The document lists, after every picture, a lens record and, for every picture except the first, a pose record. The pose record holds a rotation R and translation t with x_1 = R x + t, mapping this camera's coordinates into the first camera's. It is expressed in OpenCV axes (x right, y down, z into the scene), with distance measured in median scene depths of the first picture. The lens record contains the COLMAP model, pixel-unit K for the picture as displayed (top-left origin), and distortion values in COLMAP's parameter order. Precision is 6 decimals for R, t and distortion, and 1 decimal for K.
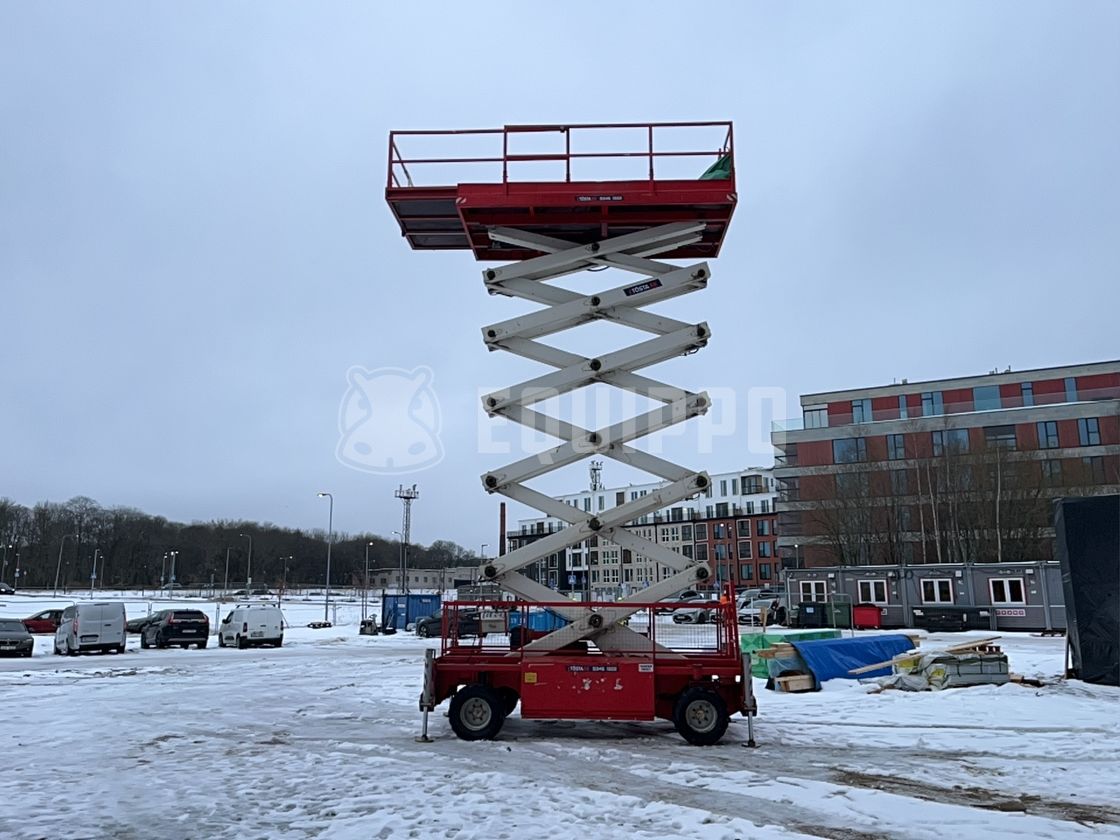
lens RADIAL K [[882.4, 0, 560.0], [0, 882.4, 420.0], [0, 0, 1]] dist [0.057734, 0.001248]
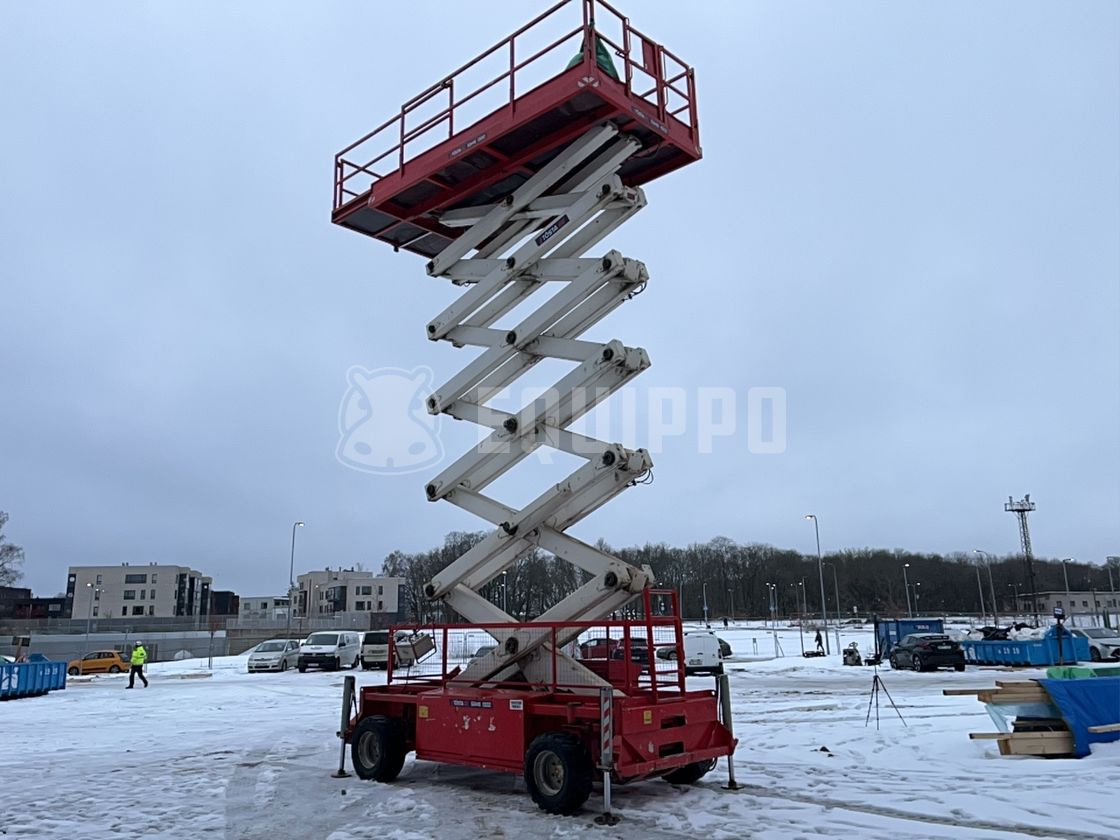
lens RADIAL K [[887.1, 0, 560.0], [0, 887.1, 420.0], [0, 0, 1]] dist [0.021099, 0.003521]
pose [[0.761880, -0.164006, -0.626611, 0.573622], [0.144000, 0.986090, -0.083007, 0.088697], [0.631508, -0.026990, 0.774899, 0.367294]]
